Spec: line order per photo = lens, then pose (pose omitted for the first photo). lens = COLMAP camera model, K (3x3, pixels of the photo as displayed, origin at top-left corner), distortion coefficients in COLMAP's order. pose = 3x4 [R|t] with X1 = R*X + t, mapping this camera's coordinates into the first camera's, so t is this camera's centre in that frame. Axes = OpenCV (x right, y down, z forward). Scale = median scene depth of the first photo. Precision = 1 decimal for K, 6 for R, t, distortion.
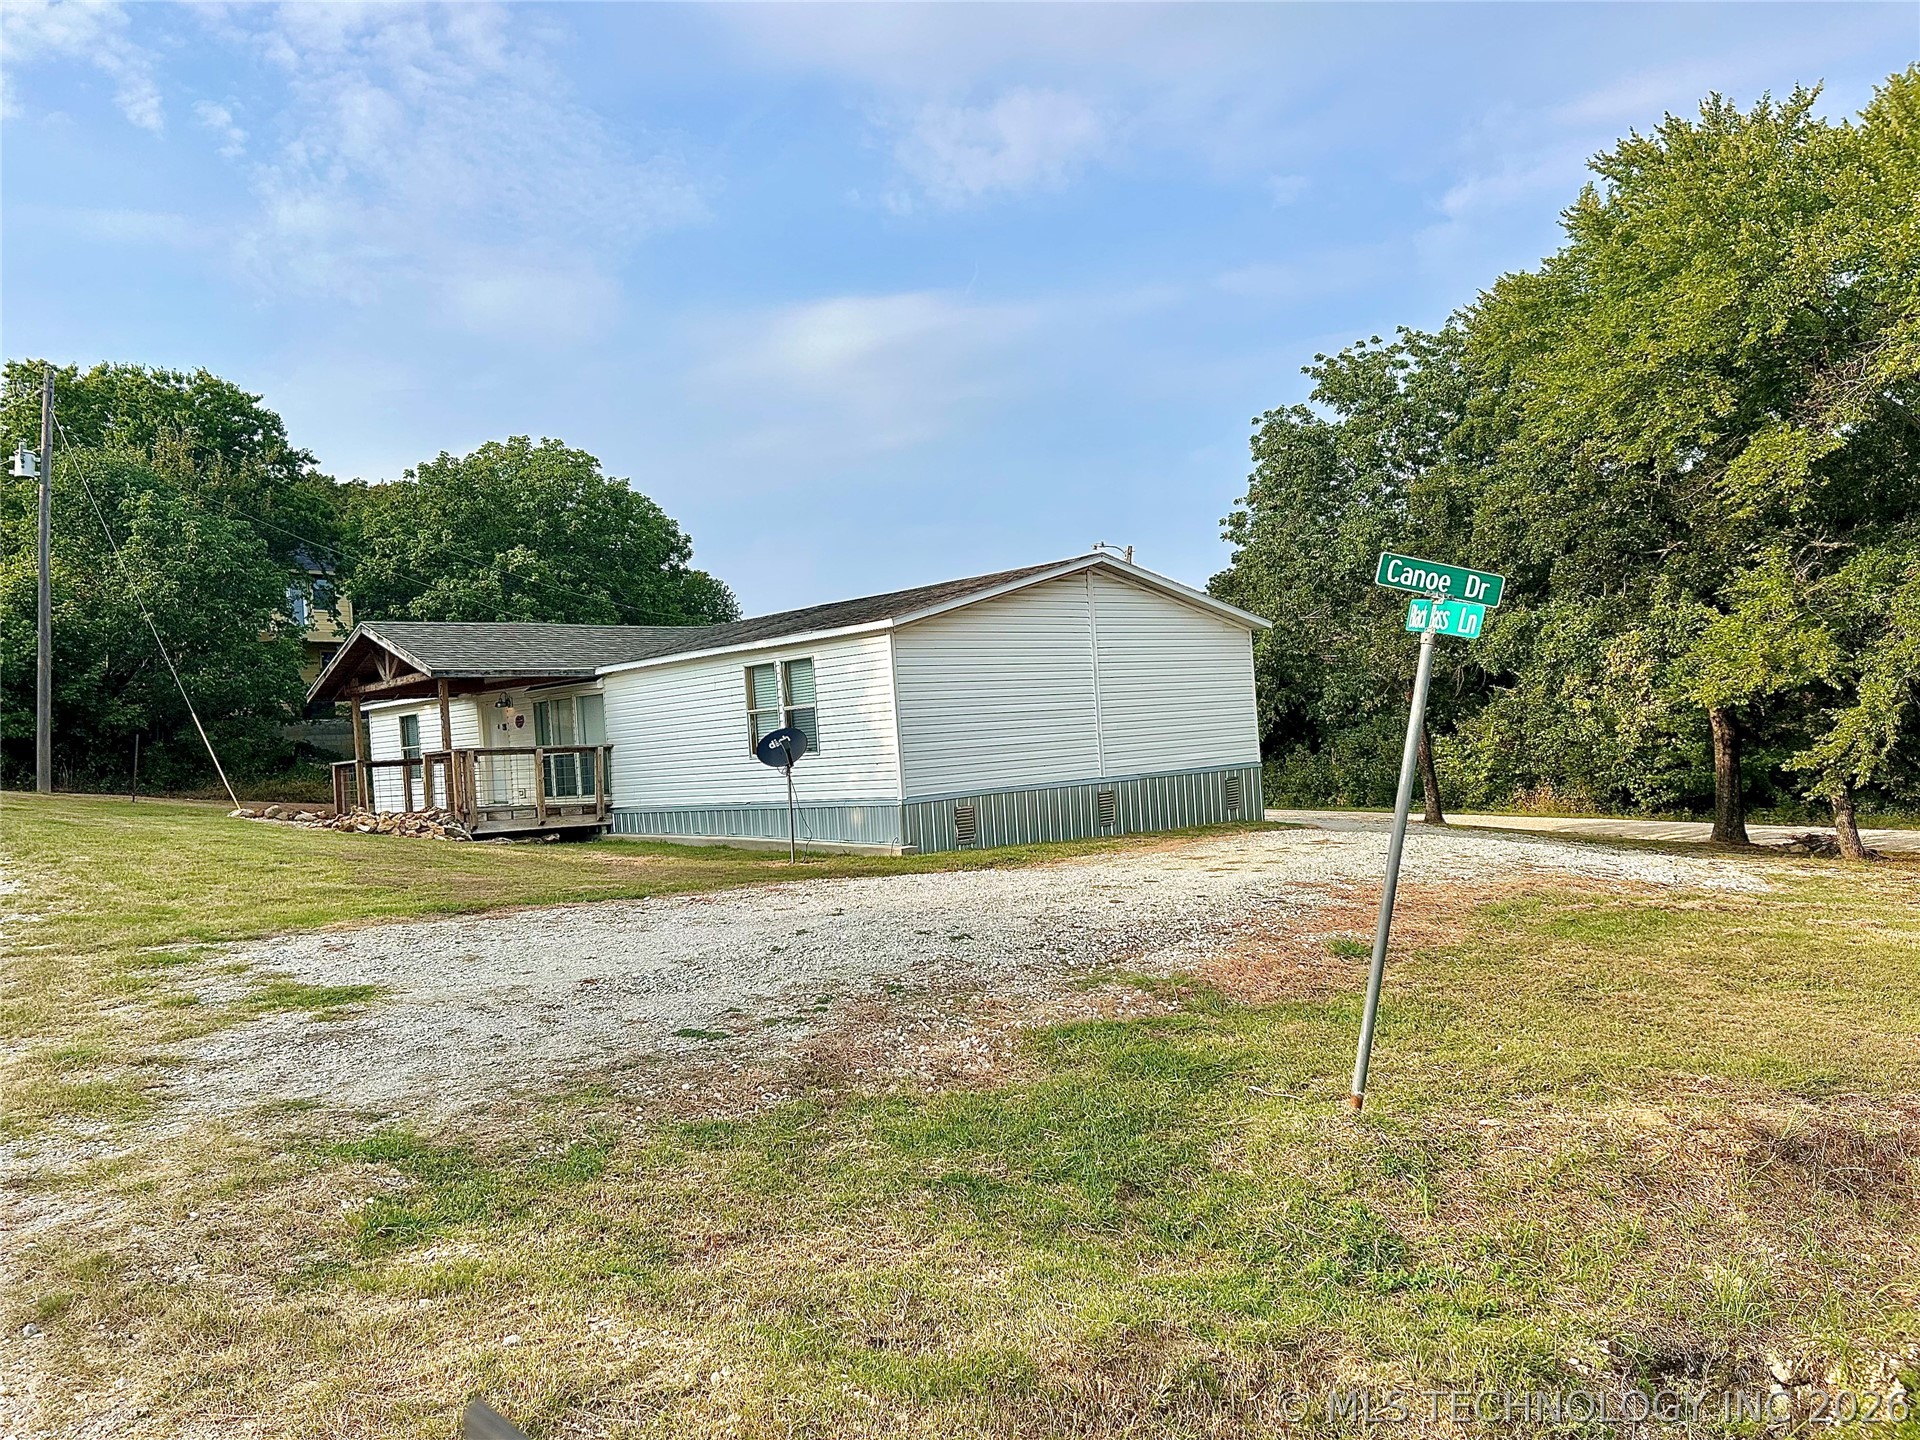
lens RADIAL K [[1449.2, 0, 970.3], [0, 1449.2, 729.1], [0, 0, 1]] dist [0.055597, -0.073206]
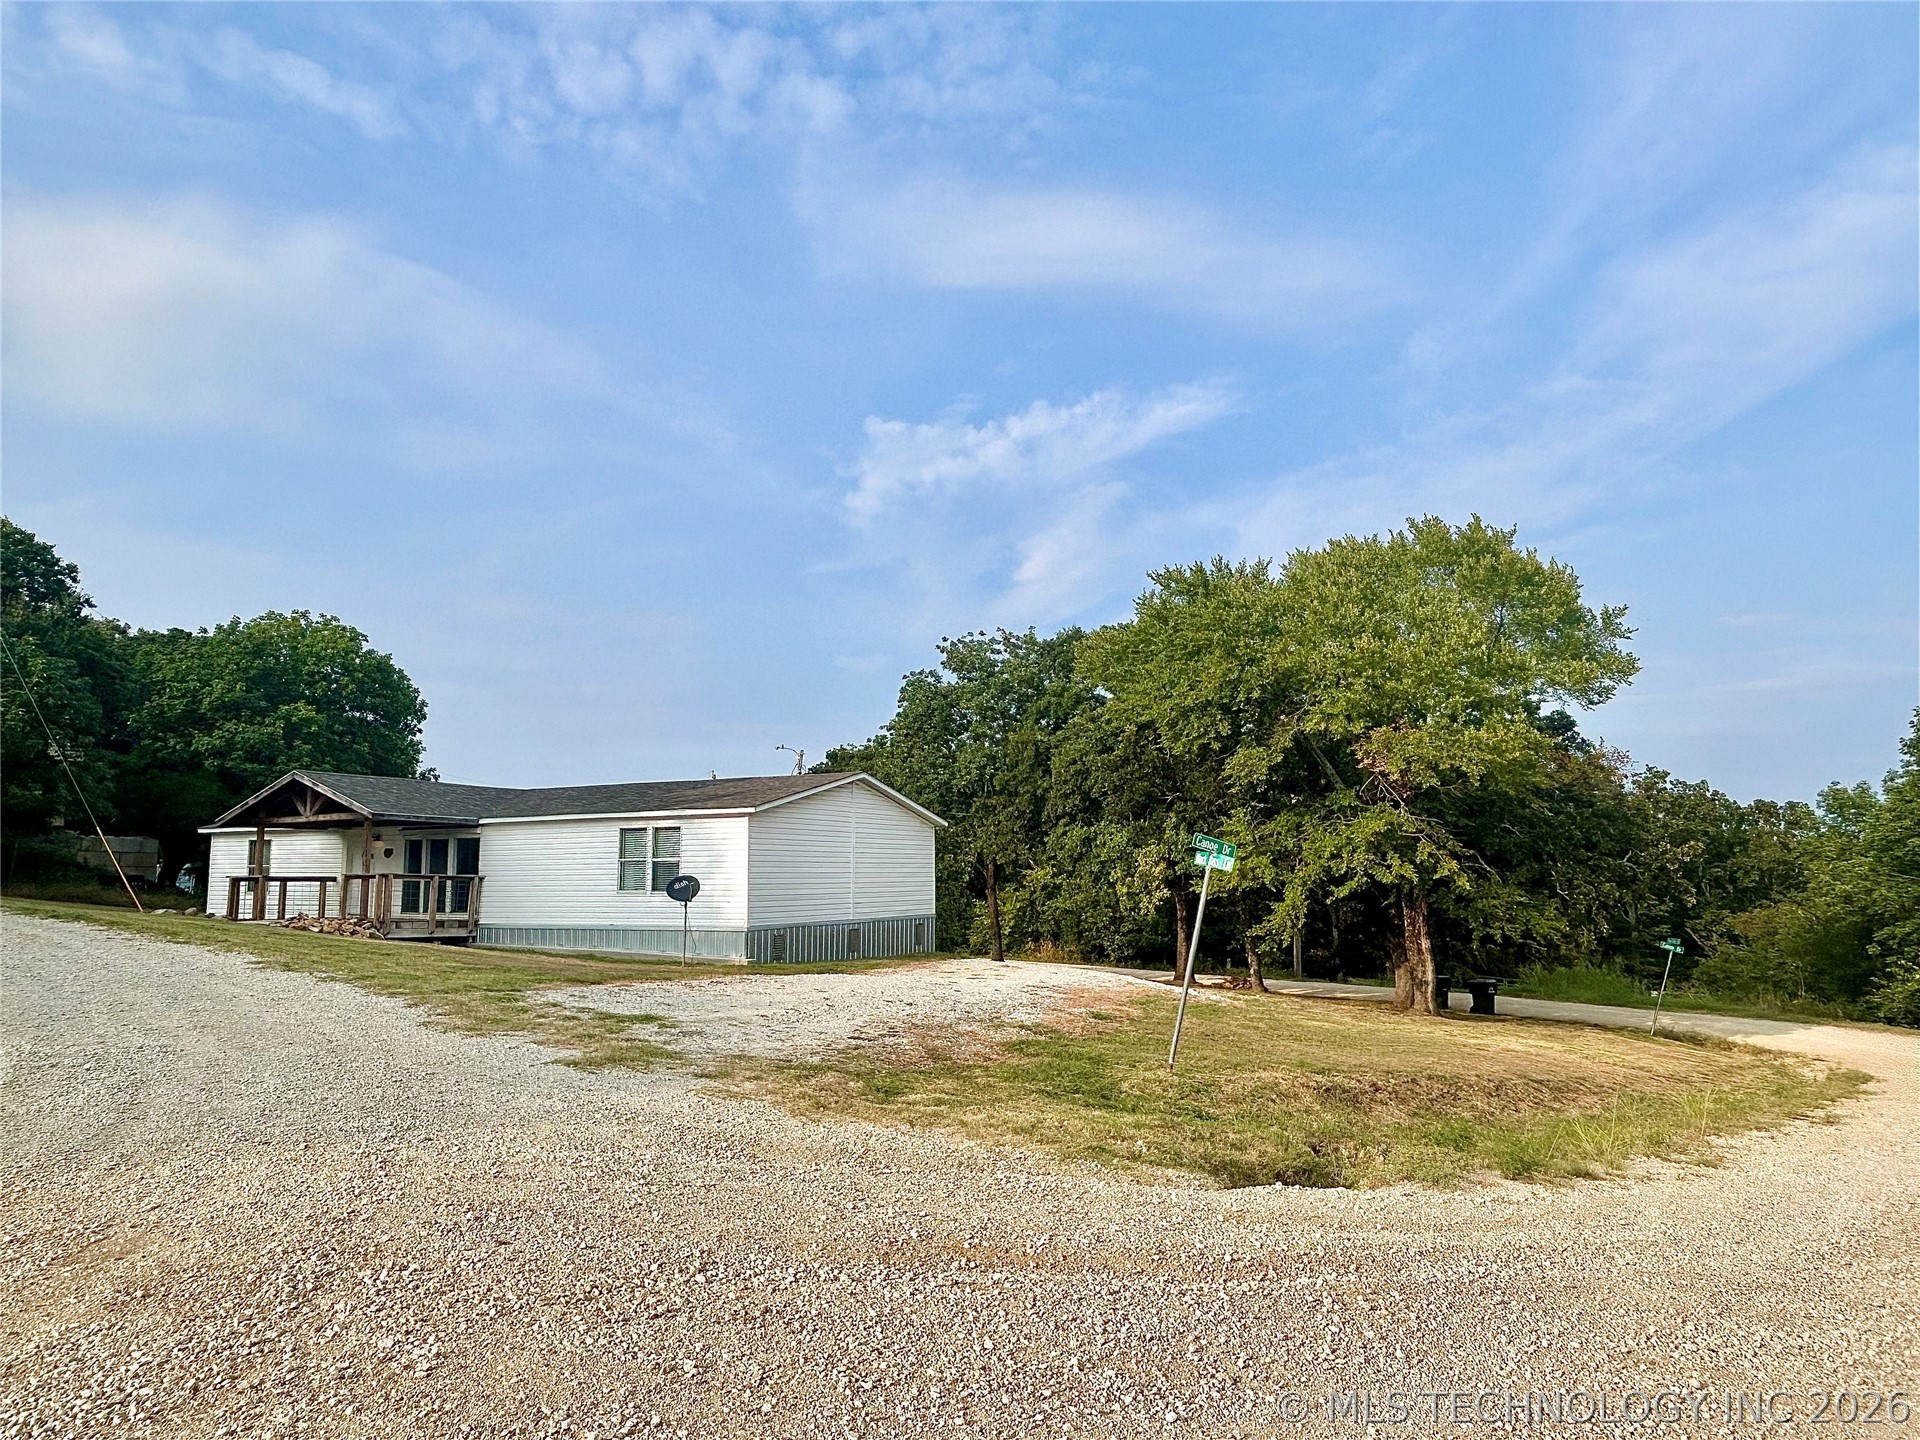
lens RADIAL K [[1203.4, 0, 963.3], [0, 1203.4, 715.8], [0, 0, 1]] dist [0.009744, -0.008464]
pose [[0.939047, 0.107033, 0.326702, -0.204165], [-0.061123, 0.987139, -0.147716, 0.001693], [-0.338311, 0.118744, 0.933513, -0.208483]]
